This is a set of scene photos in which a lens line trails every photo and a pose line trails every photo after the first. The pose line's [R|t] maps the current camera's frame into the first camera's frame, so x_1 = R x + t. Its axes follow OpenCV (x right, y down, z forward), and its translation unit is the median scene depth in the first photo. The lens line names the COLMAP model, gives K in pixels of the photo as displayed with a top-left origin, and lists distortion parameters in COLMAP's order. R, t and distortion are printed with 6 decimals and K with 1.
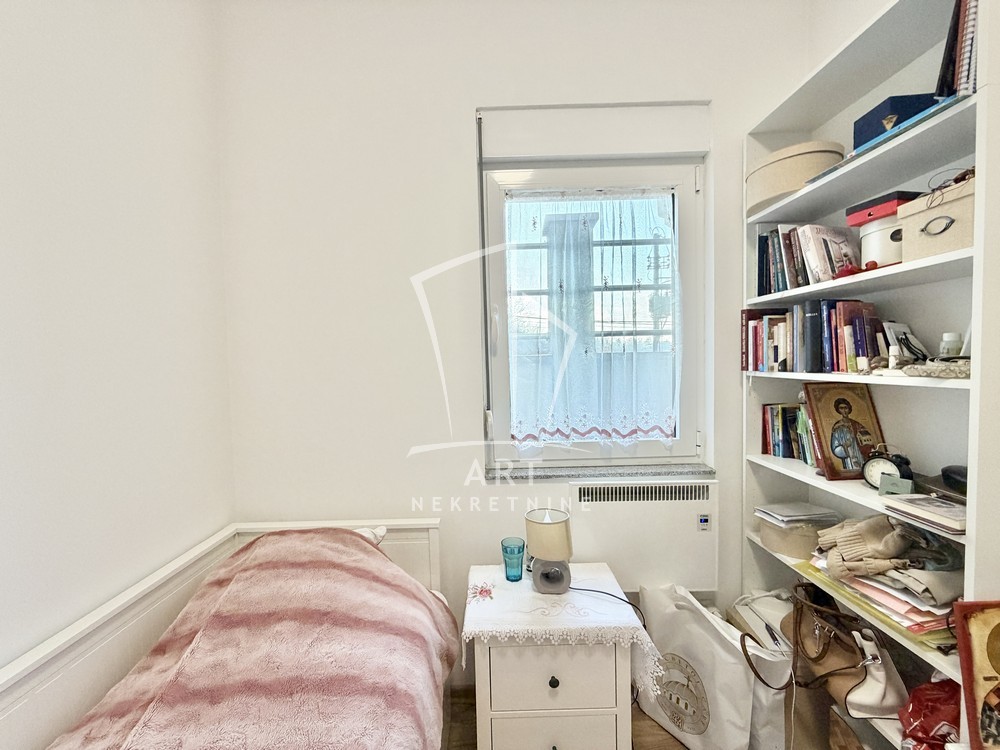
lens RADIAL K [[397.3, 0, 496.5], [0, 397.3, 376.1], [0, 0, 1]] dist [-0.000726, 0.000683]
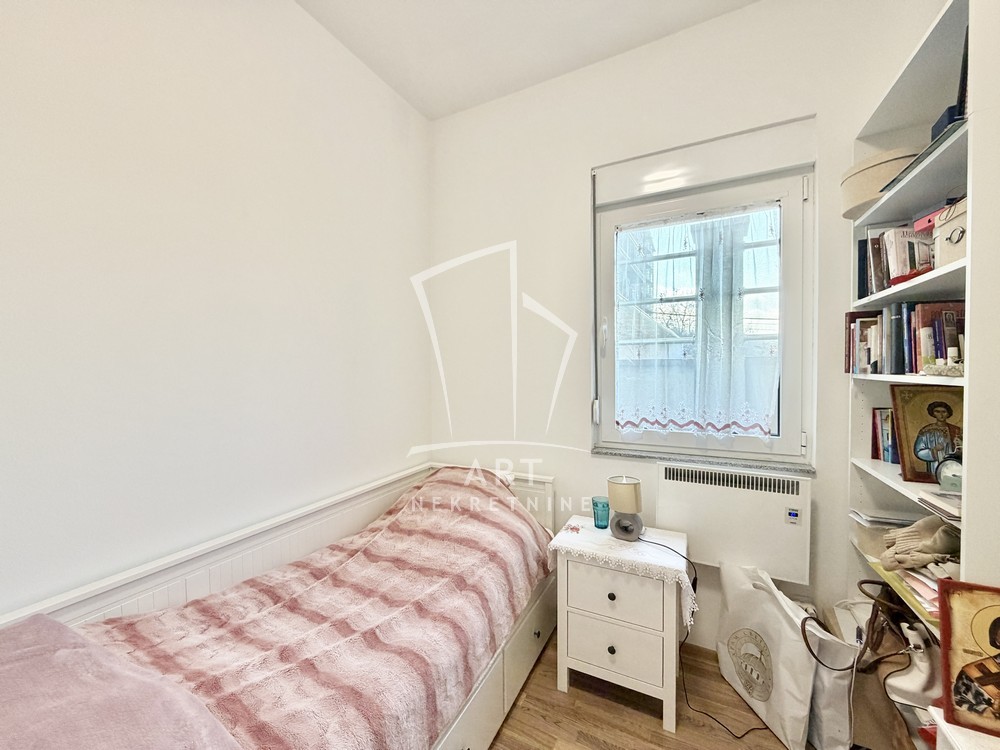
lens RADIAL K [[397.3, 0, 496.5], [0, 397.3, 376.1], [0, 0, 1]] dist [-0.000726, 0.000683]
pose [[0.889151, 0.027013, -0.456816, 0.341015], [-0.032776, 0.999452, -0.004695, 0.032448], [0.456439, 0.019148, 0.889549, -0.348865]]
